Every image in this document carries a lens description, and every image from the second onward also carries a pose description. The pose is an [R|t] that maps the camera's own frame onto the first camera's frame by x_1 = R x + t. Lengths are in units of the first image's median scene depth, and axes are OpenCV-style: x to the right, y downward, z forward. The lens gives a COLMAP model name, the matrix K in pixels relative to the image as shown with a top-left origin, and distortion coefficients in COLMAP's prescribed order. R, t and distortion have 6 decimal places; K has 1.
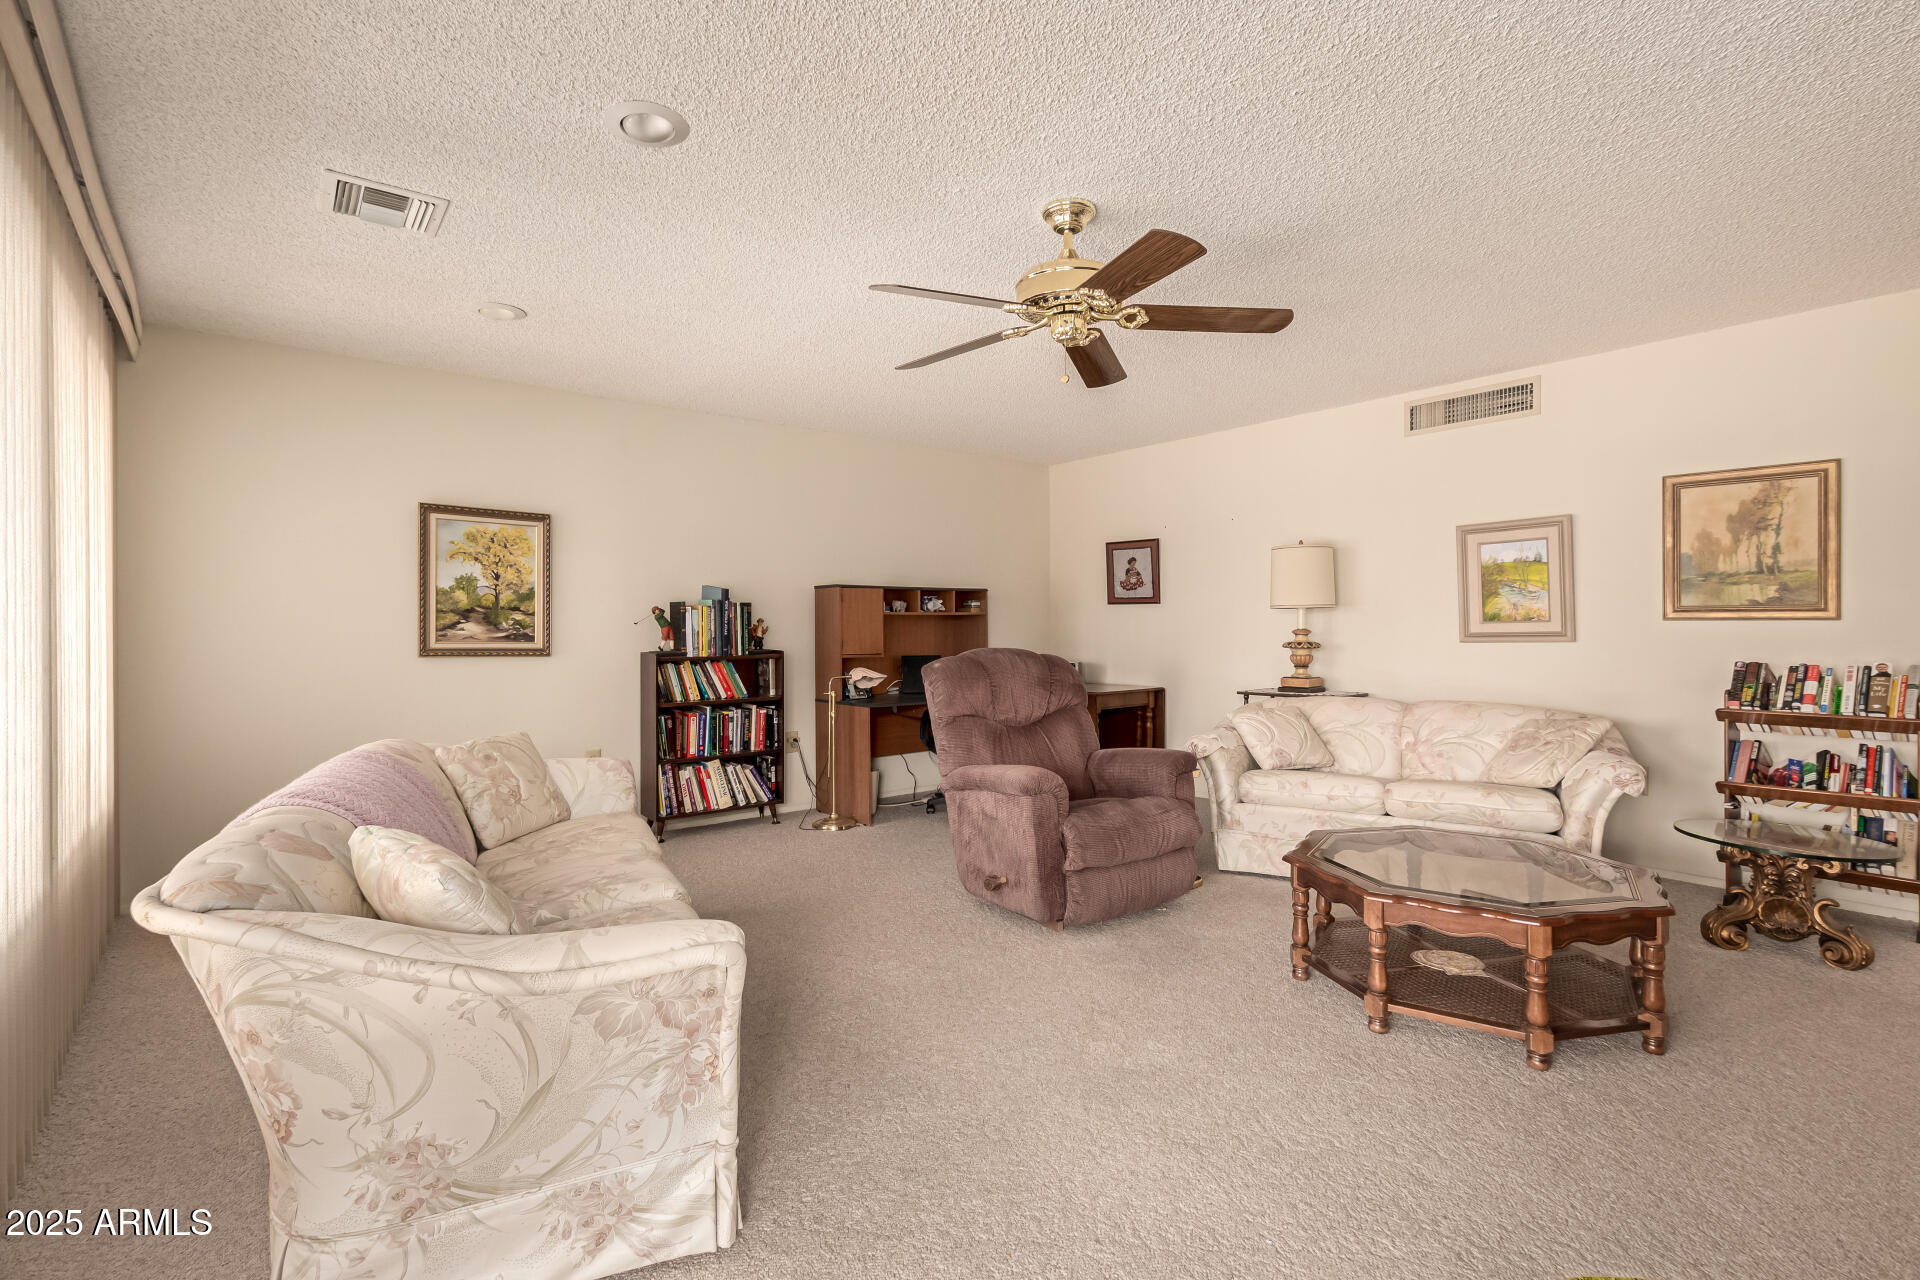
lens RADIAL K [[888.9, 0, 961.4], [0, 888.9, 632.3], [0, 0, 1]] dist [0.004202, -0.000587]
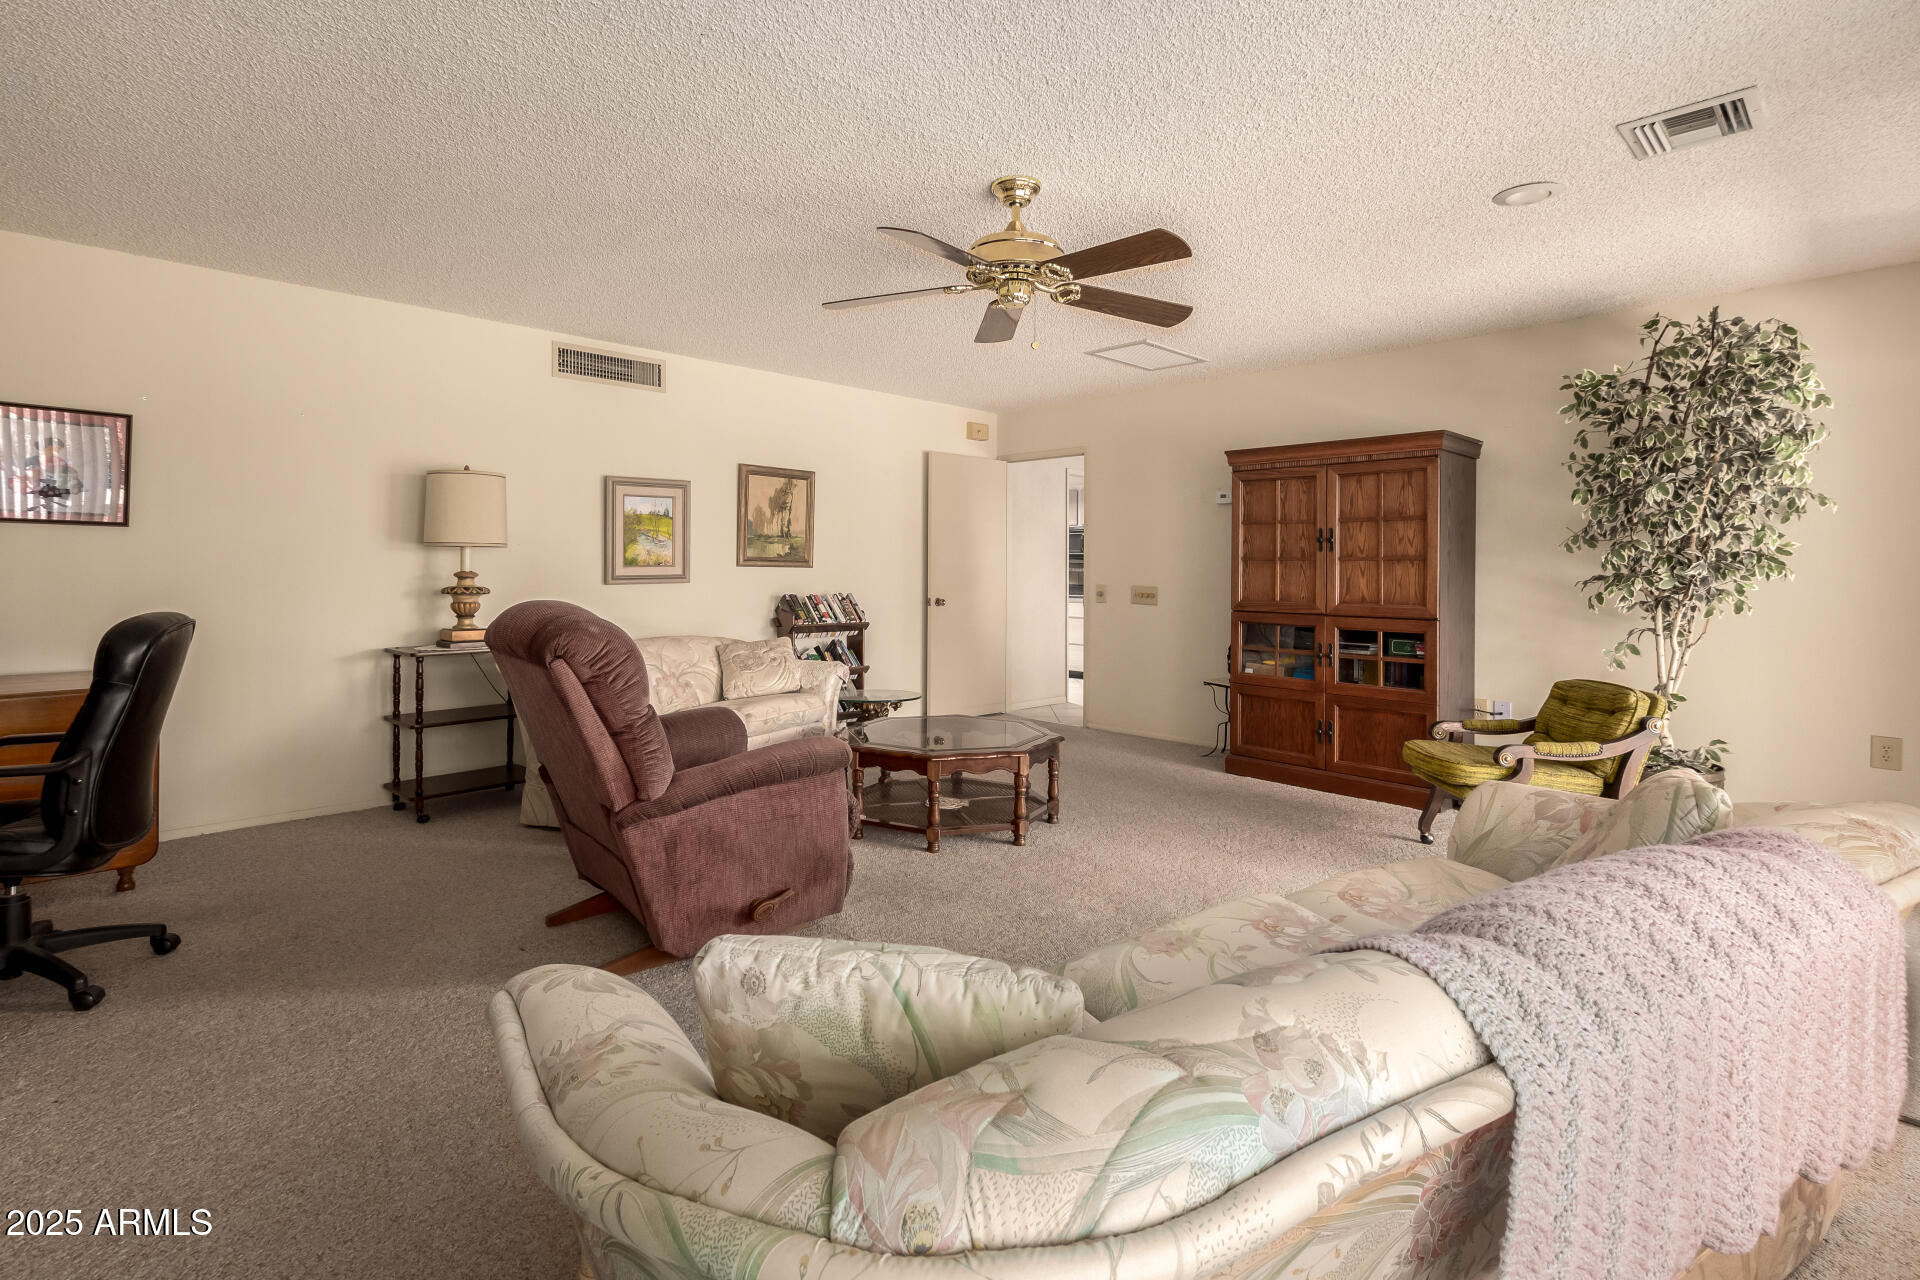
lens RADIAL K [[888.9, 0, 959.9], [0, 888.9, 574.3], [0, 0, 1]] dist [0.004202, -0.000587]
pose [[-0.095906, 0.003242, 0.995385, -0.635632], [0.002674, 0.999992, -0.002999, 0.003796], [-0.995387, 0.002374, -0.095914, 0.796016]]
